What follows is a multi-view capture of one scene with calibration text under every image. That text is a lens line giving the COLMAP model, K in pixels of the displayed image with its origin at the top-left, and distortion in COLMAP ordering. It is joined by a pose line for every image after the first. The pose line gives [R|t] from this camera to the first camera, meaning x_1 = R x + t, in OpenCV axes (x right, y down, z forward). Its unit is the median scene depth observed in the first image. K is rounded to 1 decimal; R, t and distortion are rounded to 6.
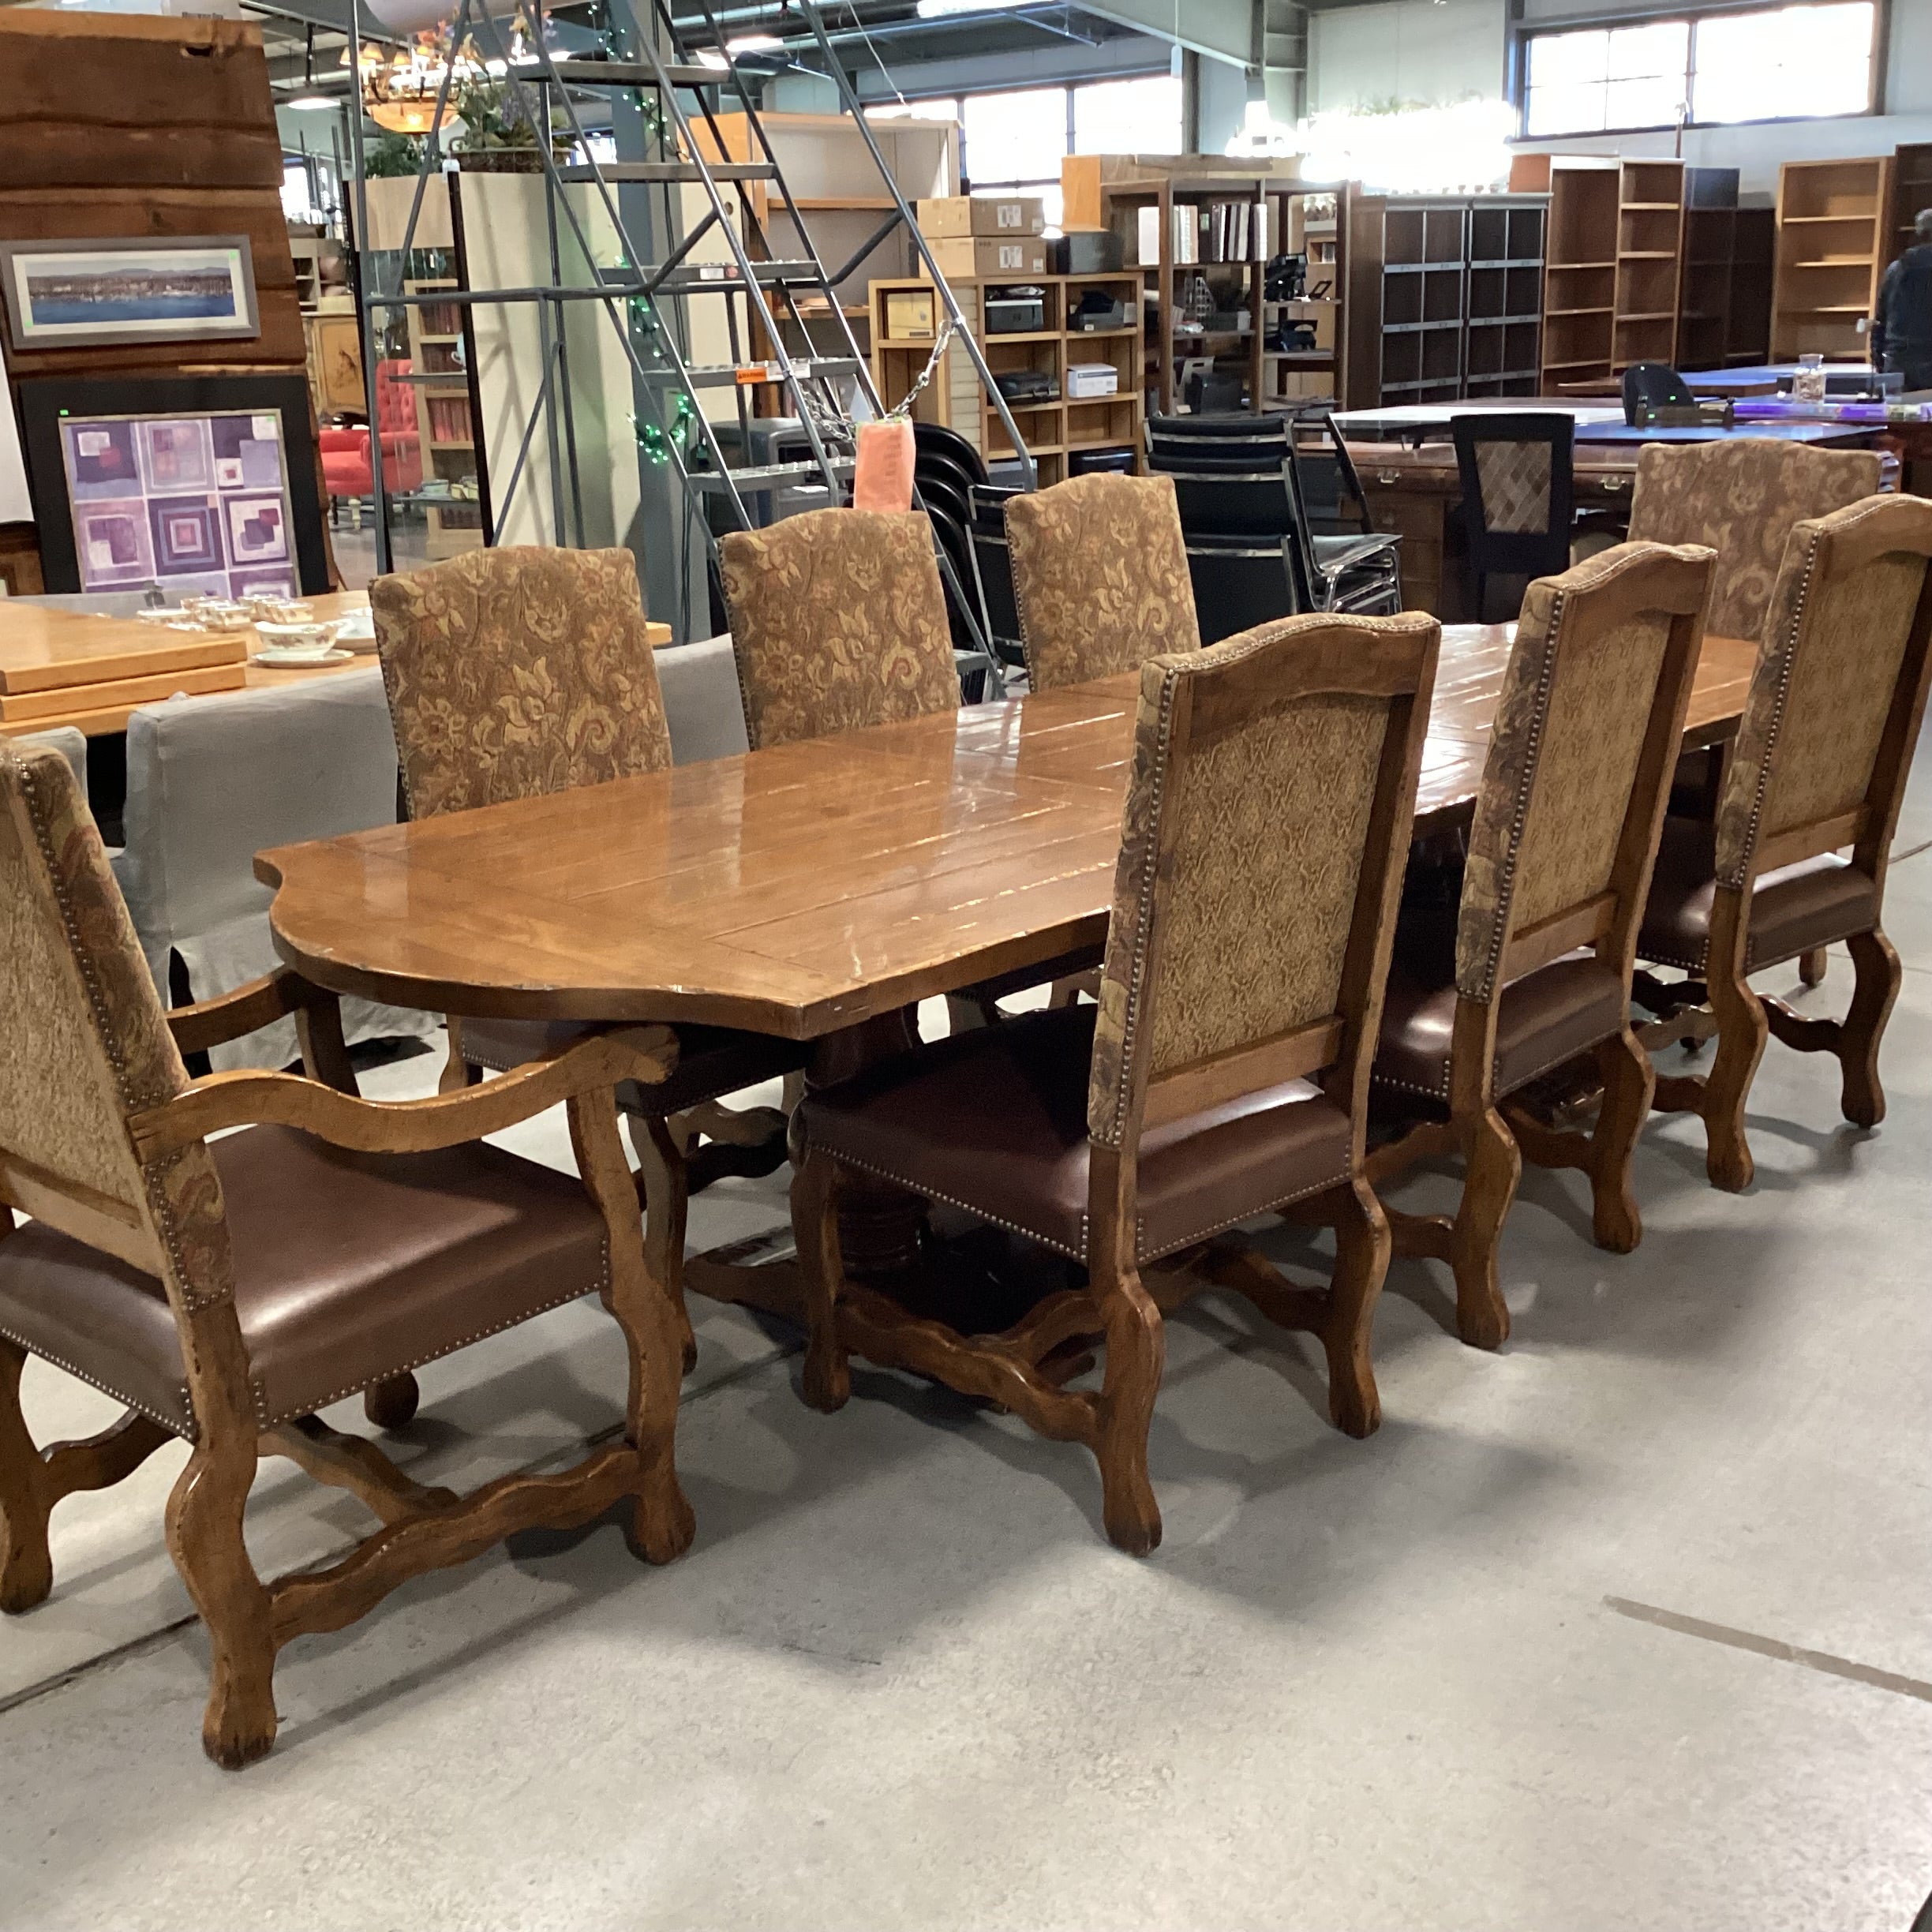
lens RADIAL K [[2324.6, 0, 957.4], [0, 2324.6, 936.3], [0, 0, 1]] dist [0.162039, -0.377567]
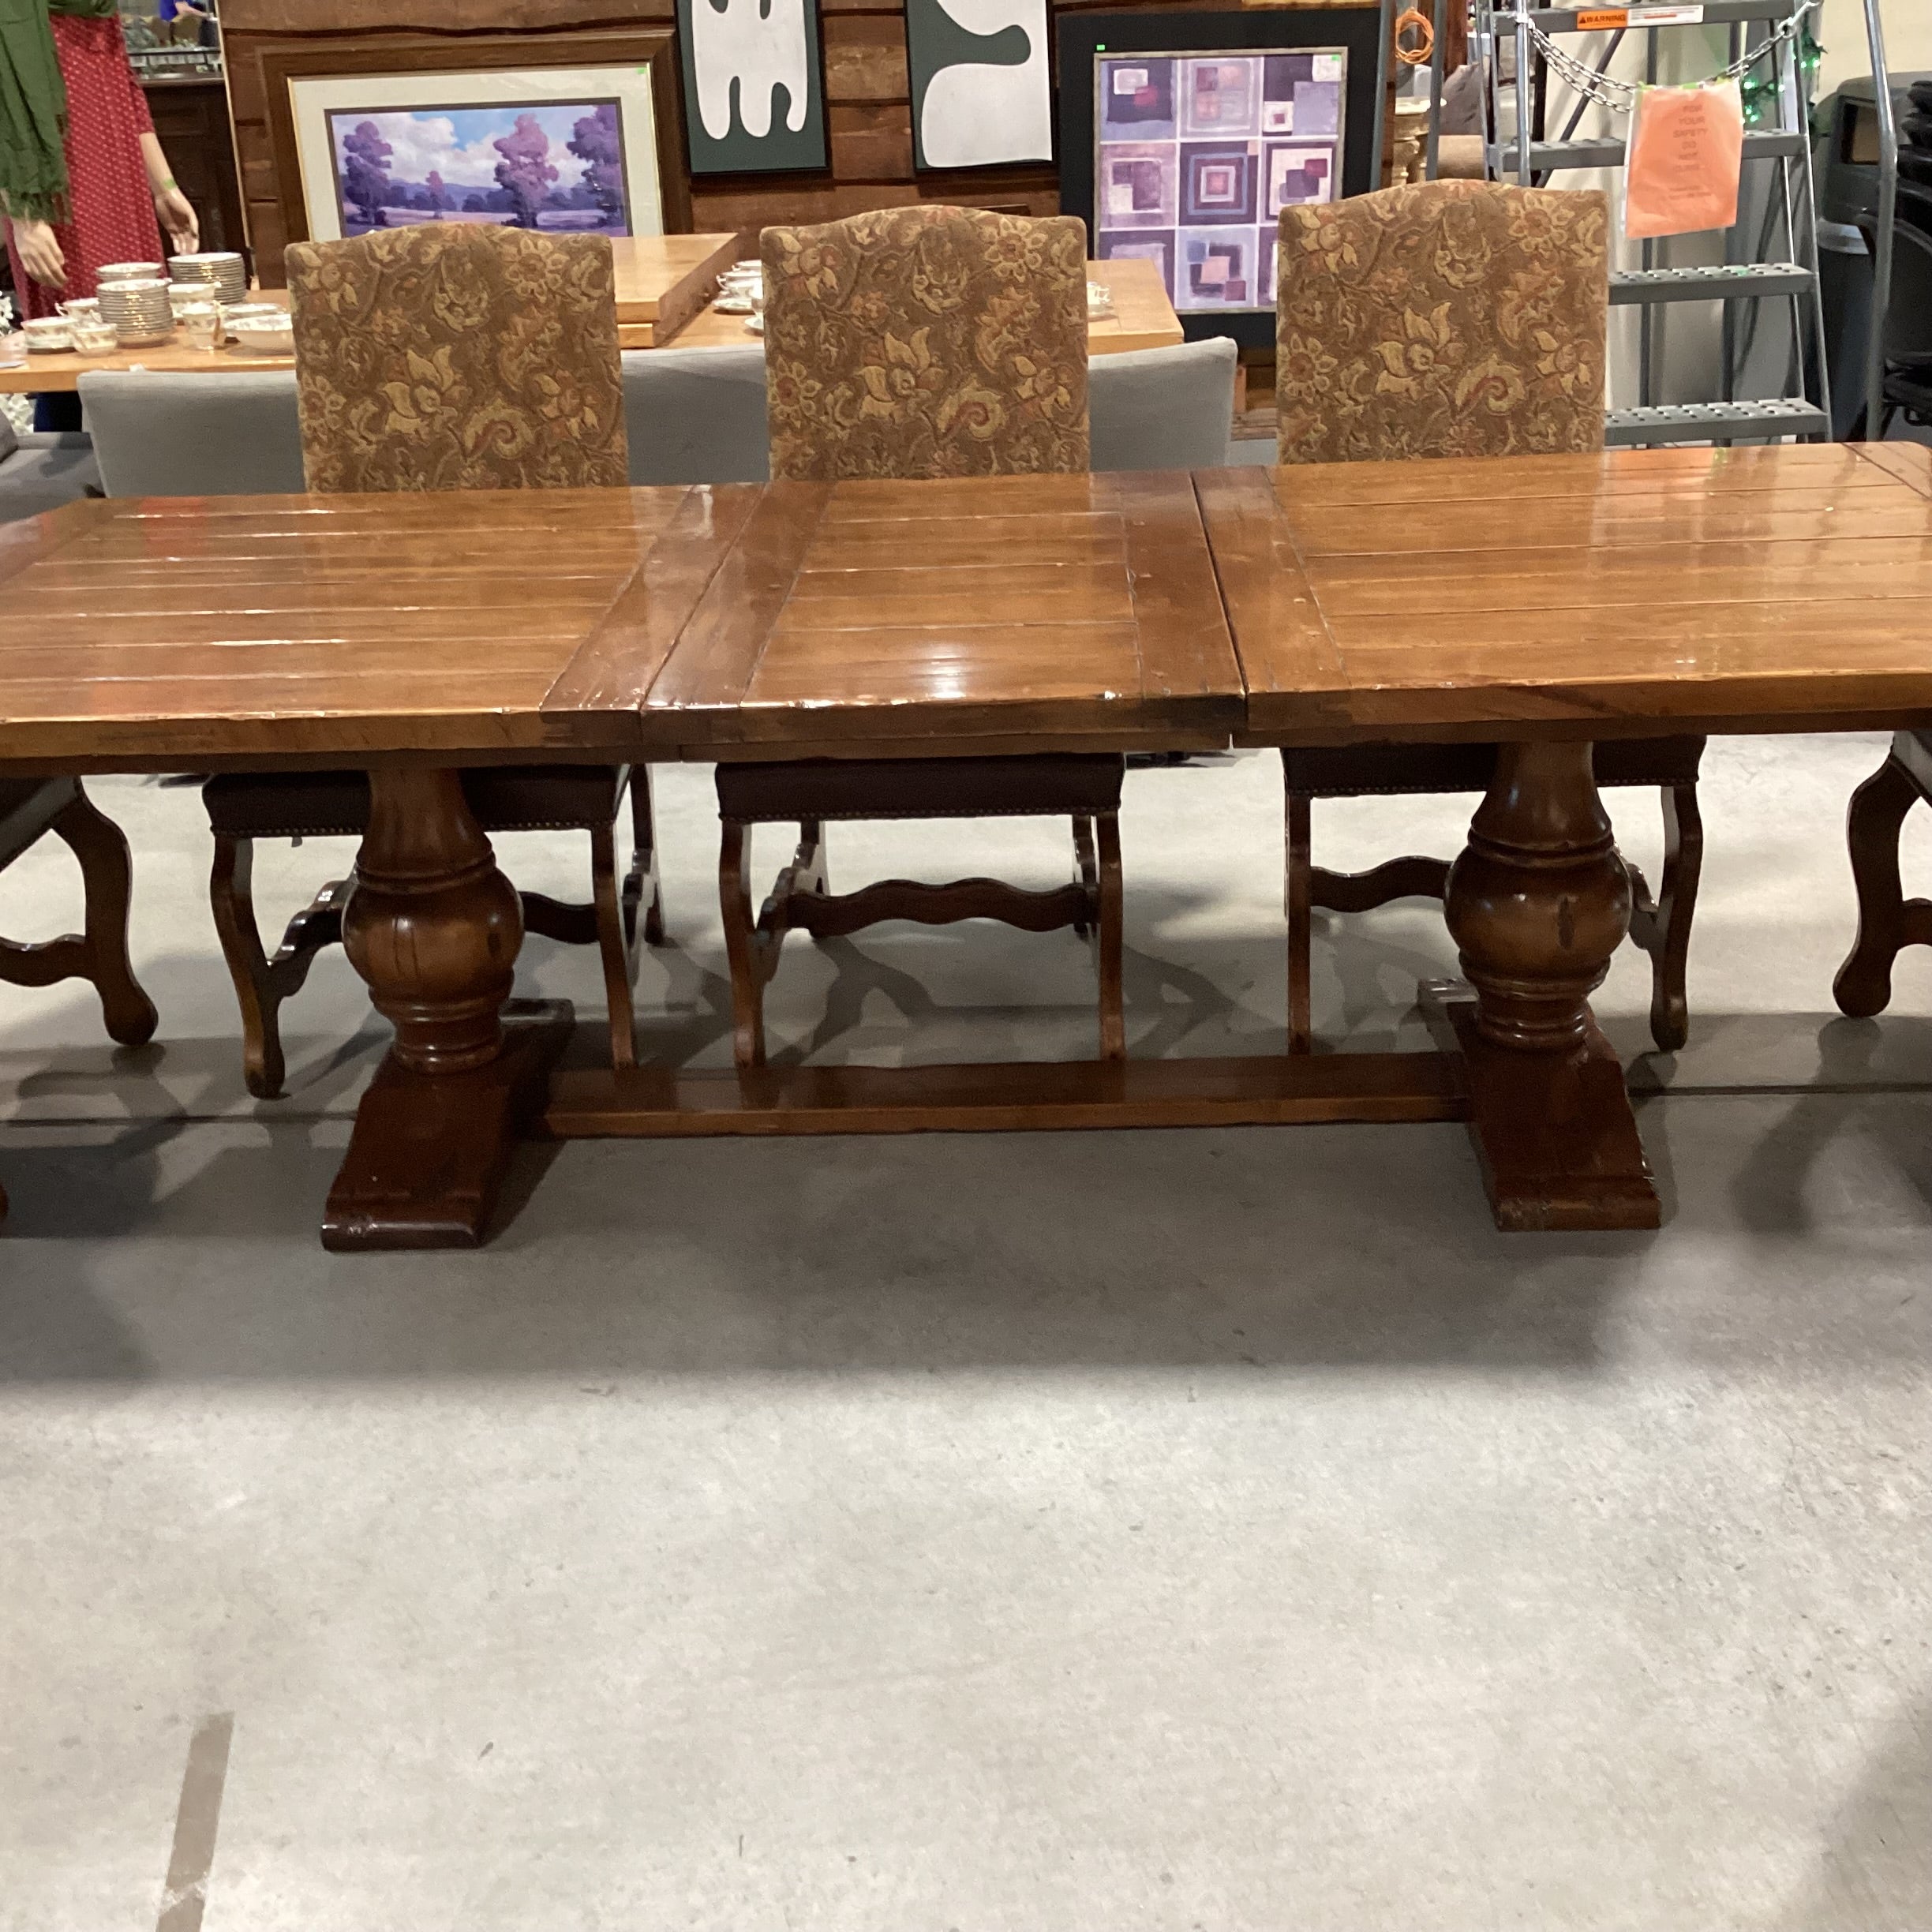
lens RADIAL K [[2324.6, 0, 957.4], [0, 2324.6, 936.3], [0, 0, 1]] dist [0.162039, -0.377567]
pose [[0.668887, 0.287769, -0.685404, 0.351930], [-0.180835, 0.957323, 0.225458, -0.073749], [0.721033, -0.026861, 0.692380, 0.249929]]
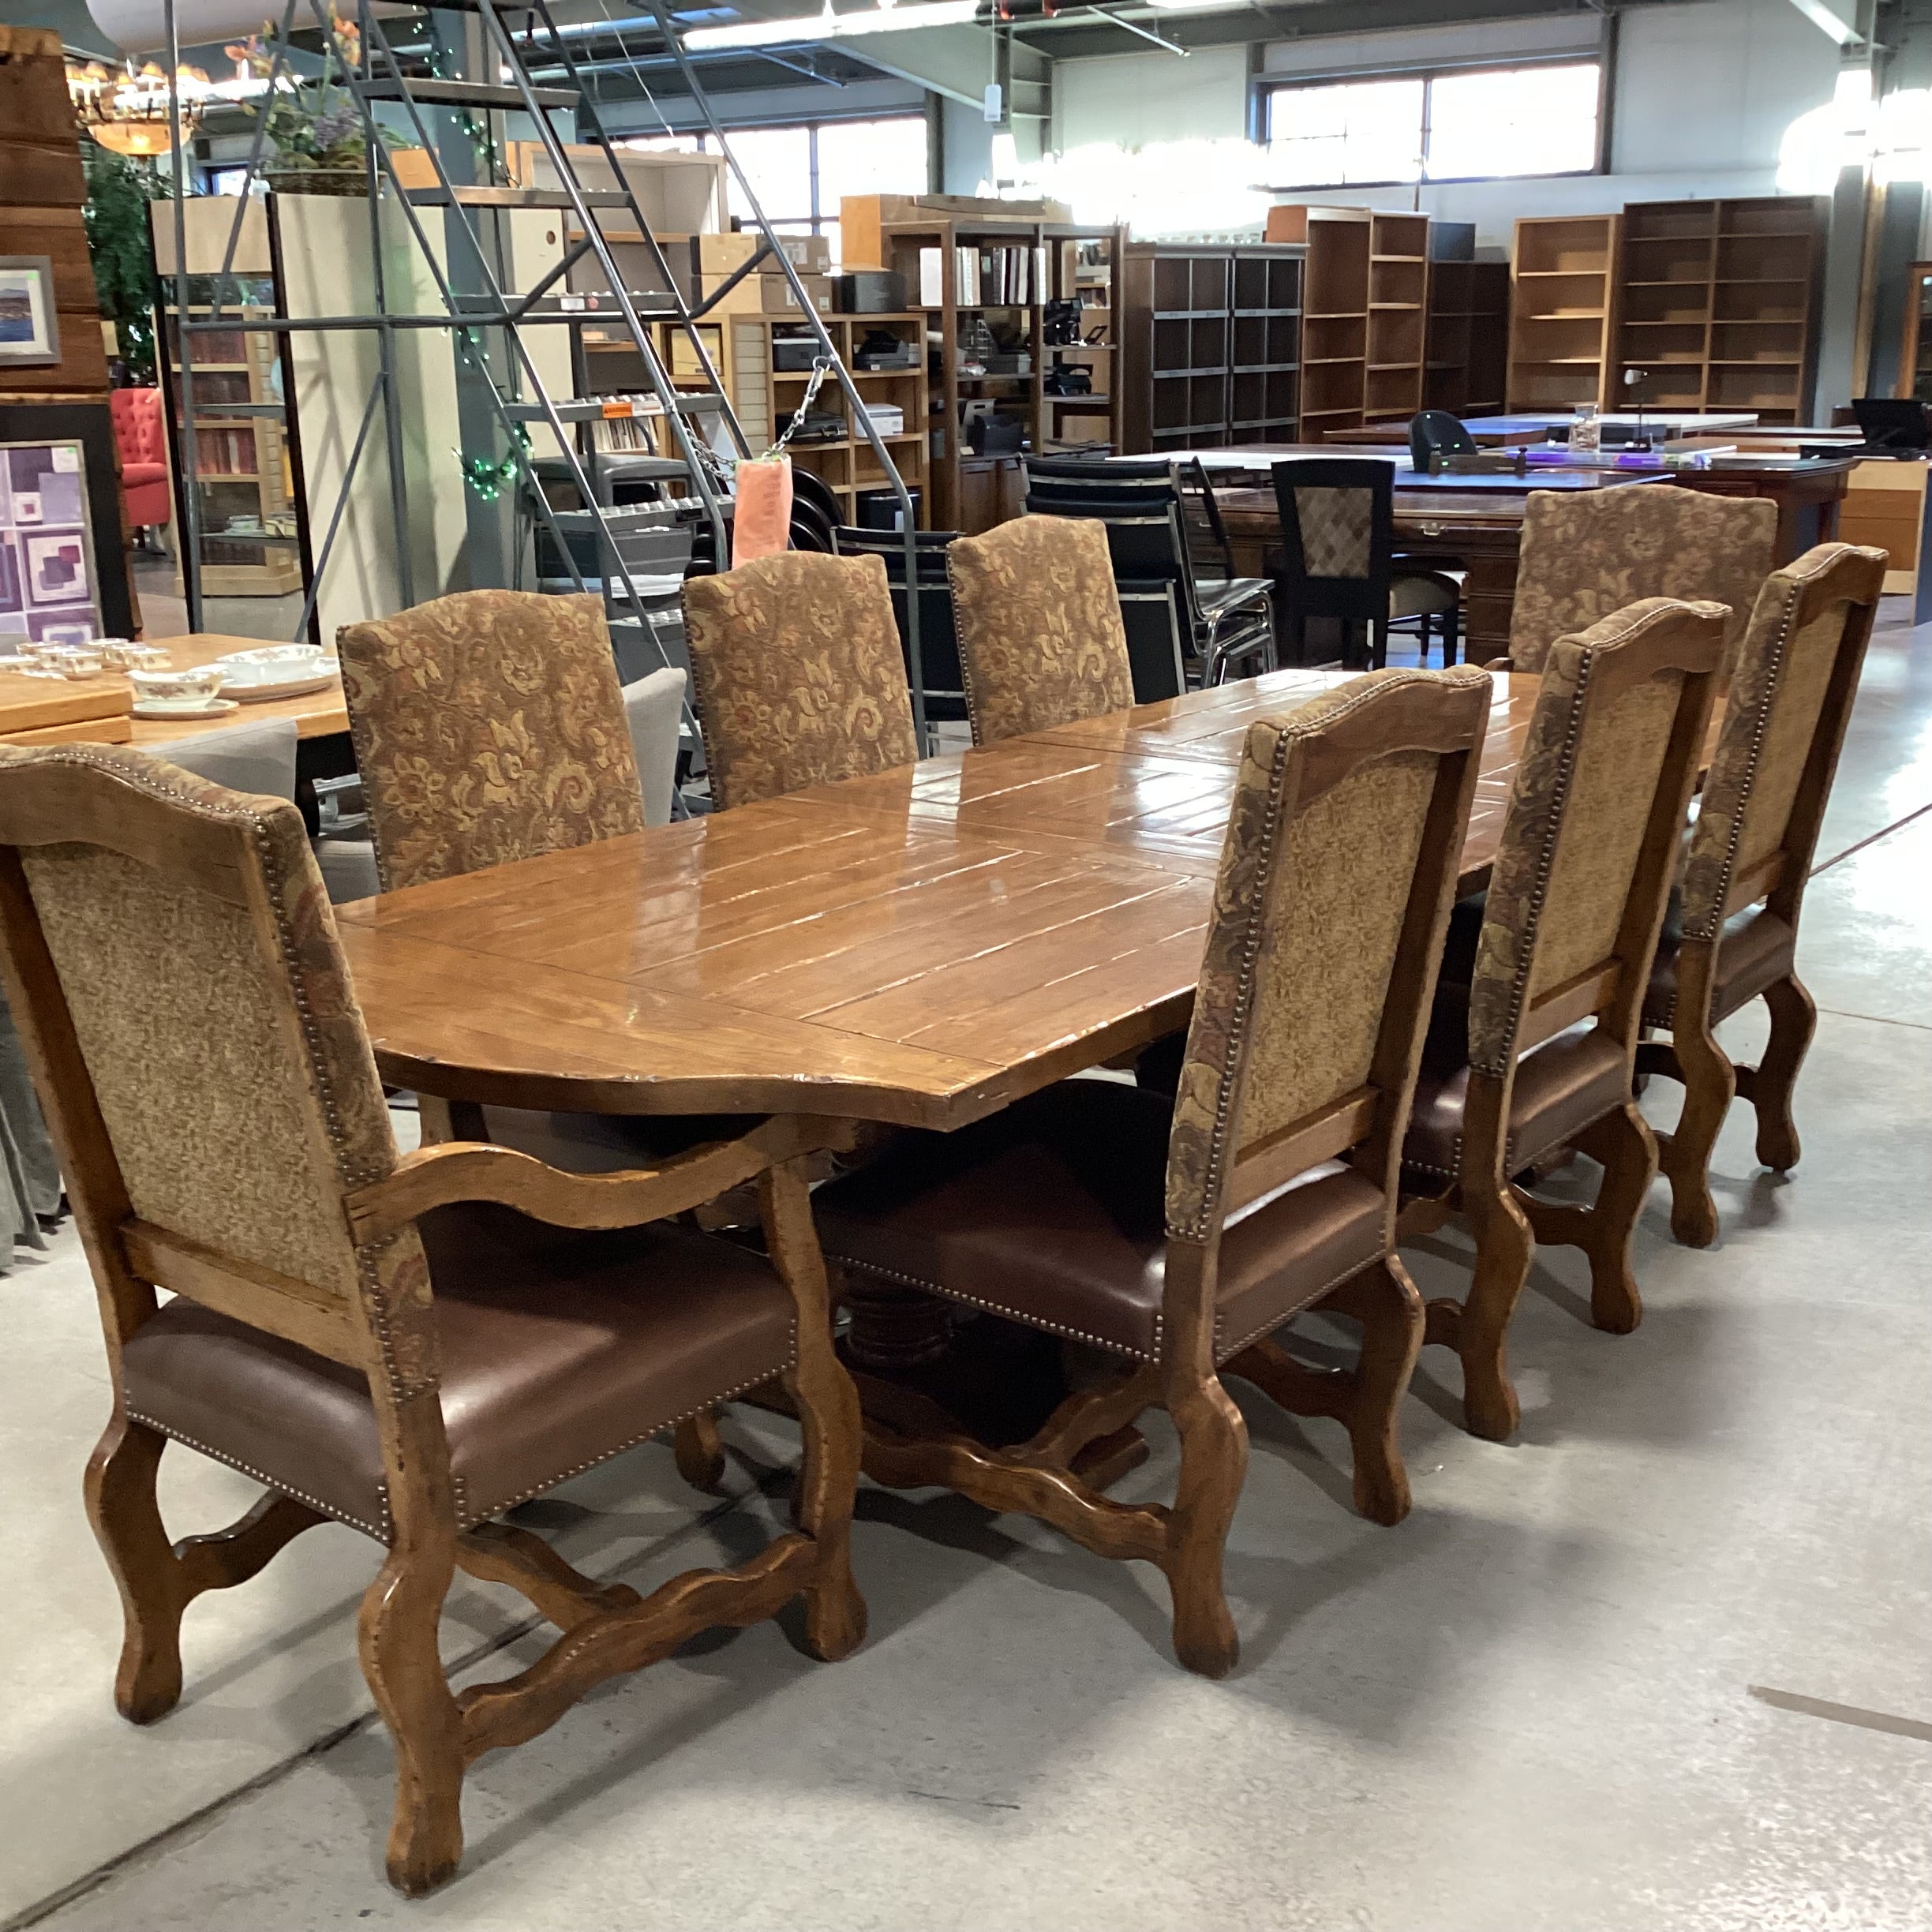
lens RADIAL K [[2324.6, 0, 957.4], [0, 2324.6, 936.3], [0, 0, 1]] dist [0.162039, -0.377567]
pose [[0.992345, -0.015589, 0.122513, -0.062073], [0.017565, 0.999732, -0.015062, -0.006641], [-0.122245, 0.017099, 0.992353, 0.031366]]
